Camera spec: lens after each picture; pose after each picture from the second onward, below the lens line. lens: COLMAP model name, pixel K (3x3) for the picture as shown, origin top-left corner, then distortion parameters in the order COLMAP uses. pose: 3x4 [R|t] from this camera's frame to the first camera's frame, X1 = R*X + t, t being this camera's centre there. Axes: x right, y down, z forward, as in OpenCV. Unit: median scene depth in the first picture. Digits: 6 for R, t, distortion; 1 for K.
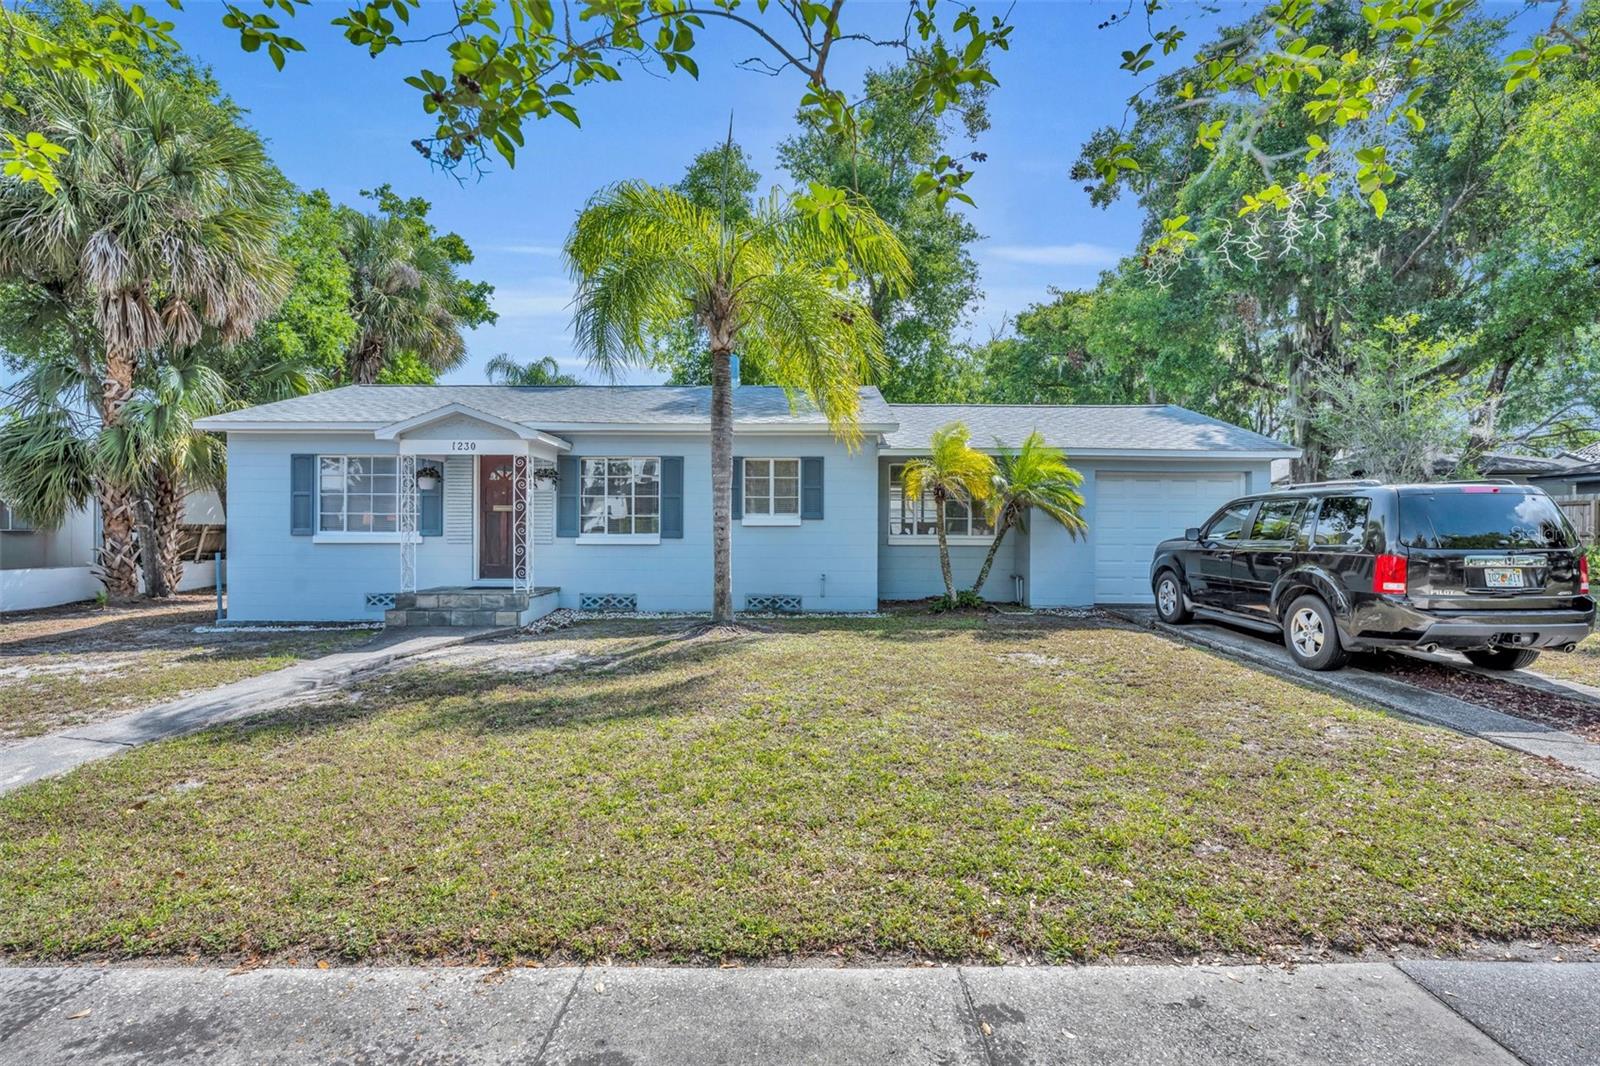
lens RADIAL K [[843.0, 0, 800.0], [0, 843.0, 533.0], [0, 0, 1]] dist [-0.002264, 0.000963]
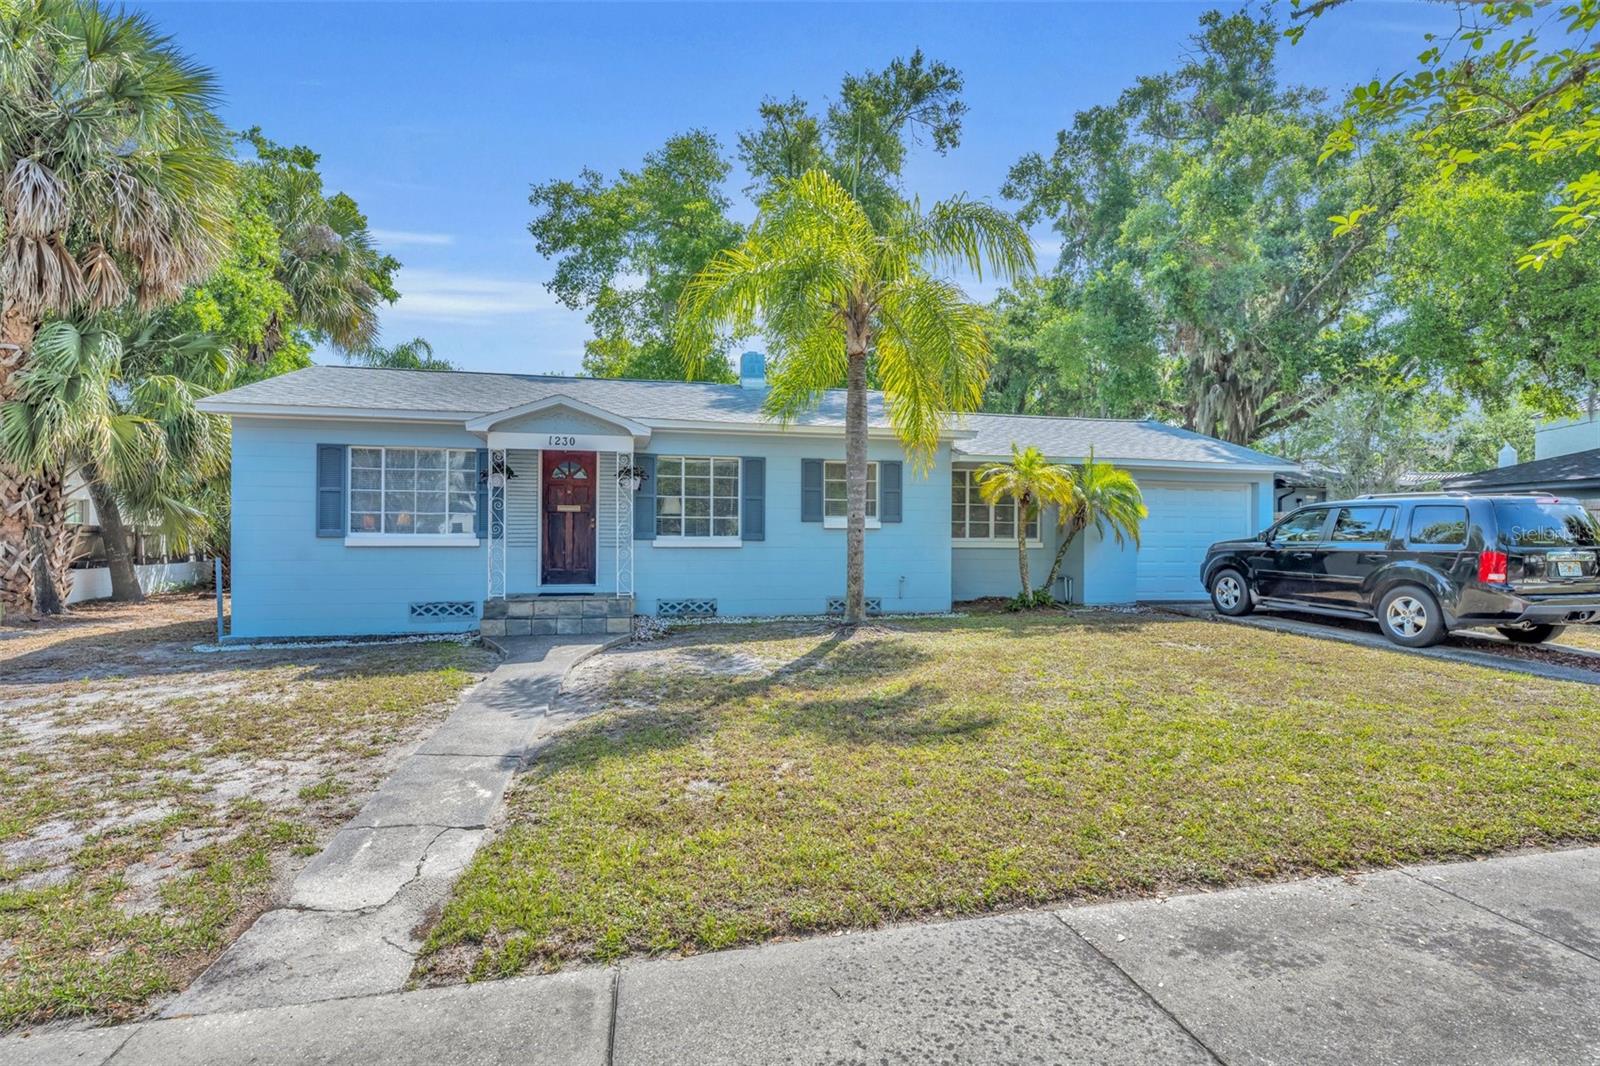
lens RADIAL K [[897.1, 0, 800.0], [0, 897.1, 533.0], [0, 0, 1]] dist [0.000500, -0.000518]
pose [[0.967856, 0.002839, 0.251489, -0.360147], [-0.000914, 0.999969, -0.007770, 0.005176], [-0.251503, 0.007290, 0.967829, -0.020306]]
